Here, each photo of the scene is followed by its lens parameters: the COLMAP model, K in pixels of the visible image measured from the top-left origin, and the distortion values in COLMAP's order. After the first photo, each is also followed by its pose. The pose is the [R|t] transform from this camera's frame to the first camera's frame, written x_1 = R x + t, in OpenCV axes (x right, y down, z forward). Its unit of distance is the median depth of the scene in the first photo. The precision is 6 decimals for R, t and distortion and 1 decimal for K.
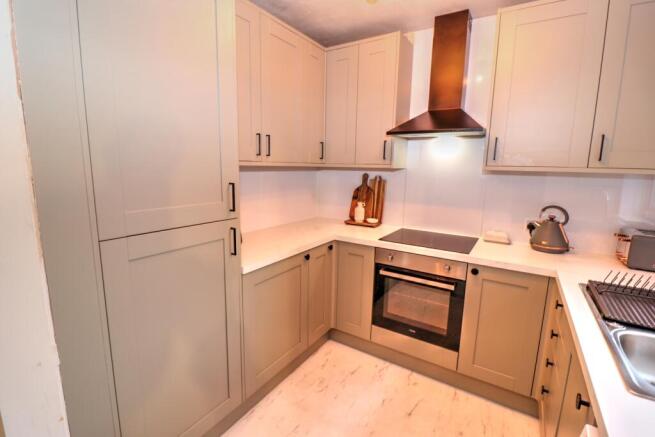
lens RADIAL K [[305.0, 0, 318.2], [0, 305.0, 215.4], [0, 0, 1]] dist [-0.000318, -0.010250]
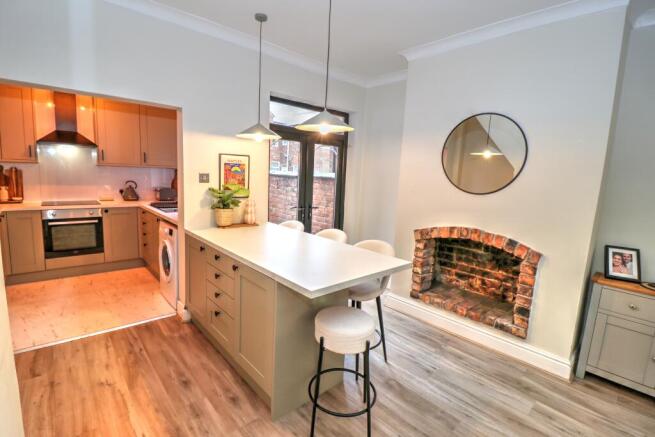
lens RADIAL K [[305.0, 0, 318.2], [0, 305.0, 215.4], [0, 0, 1]] dist [-0.000318, -0.010250]
pose [[0.259726, -0.139077, 0.955615, -1.001229], [0.116423, 0.986867, 0.111983, 0.123281], [-0.958639, 0.082171, 0.272507, -0.892814]]
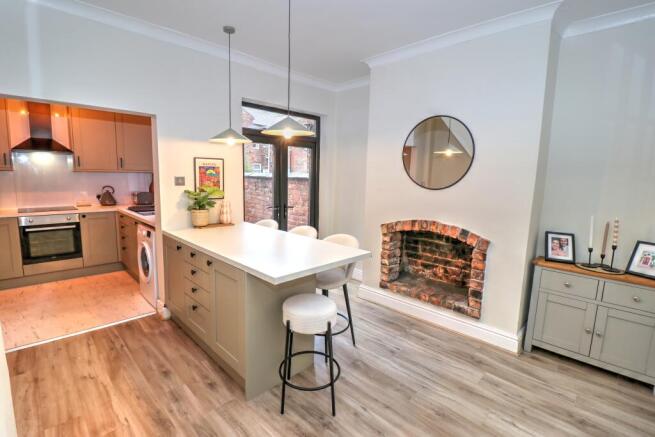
lens RADIAL K [[305.0, 0, 318.2], [0, 305.0, 215.4], [0, 0, 1]] dist [-0.000318, -0.010250]
pose [[0.207477, -0.142889, 0.967748, -1.076525], [0.140960, 0.983317, 0.114967, 0.137006], [-0.968031, 0.112561, 0.224158, -0.974830]]
